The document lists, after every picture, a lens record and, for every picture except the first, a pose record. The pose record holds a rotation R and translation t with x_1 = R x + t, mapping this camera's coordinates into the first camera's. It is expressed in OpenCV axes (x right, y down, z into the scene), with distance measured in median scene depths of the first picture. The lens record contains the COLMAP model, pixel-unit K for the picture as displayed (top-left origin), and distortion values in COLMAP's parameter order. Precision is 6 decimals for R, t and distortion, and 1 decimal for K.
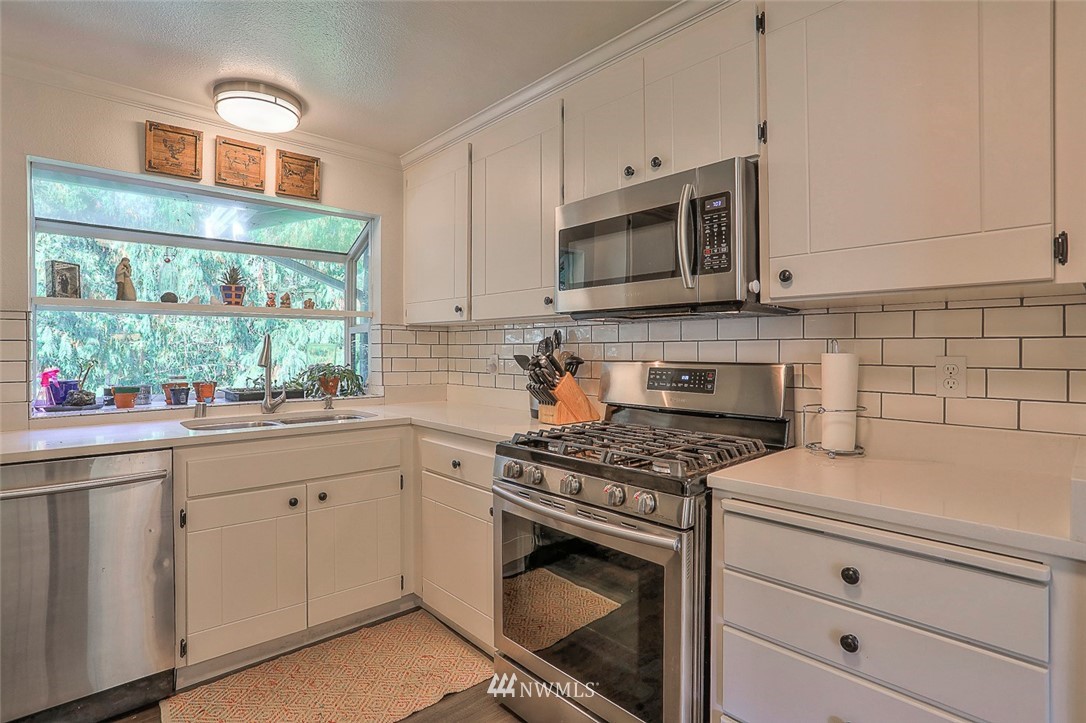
lens RADIAL K [[547.5, 0, 548.2], [0, 547.5, 351.0], [0, 0, 1]] dist [-0.049014, 0.010029]
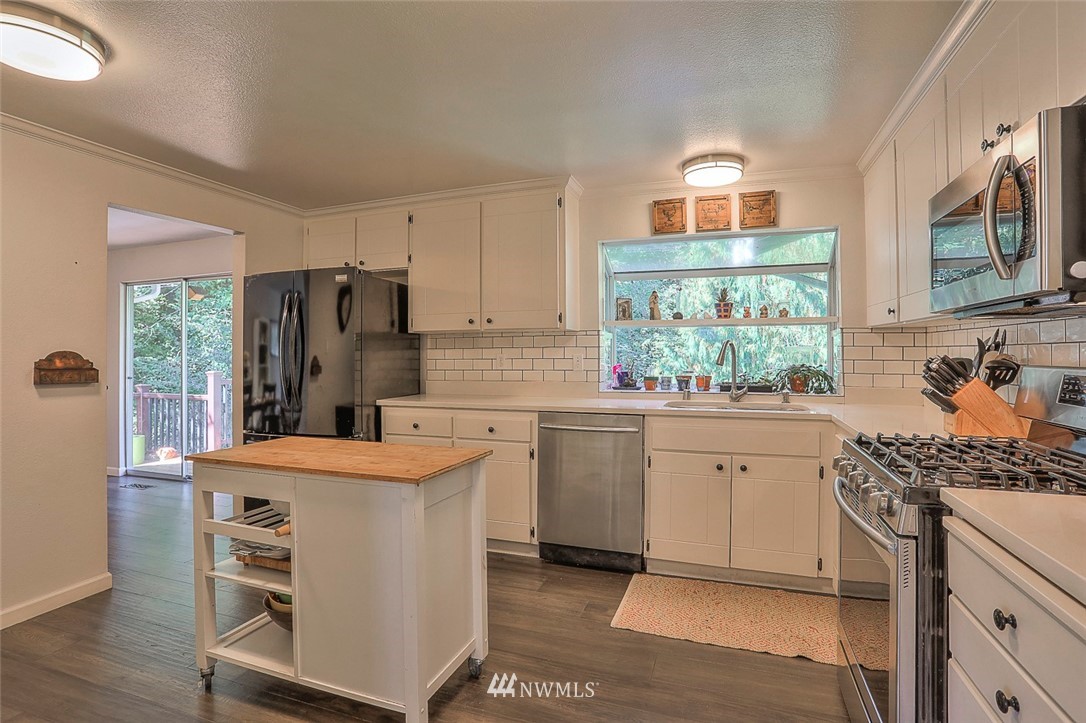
lens RADIAL K [[547.5, 0, 531.6], [0, 547.5, 358.0], [0, 0, 1]] dist [-0.049014, 0.010029]
pose [[0.453994, 0.009426, -0.890955, 0.433216], [-0.000676, 0.999947, 0.010235, -0.001062], [0.891004, -0.004045, 0.453977, -0.013965]]
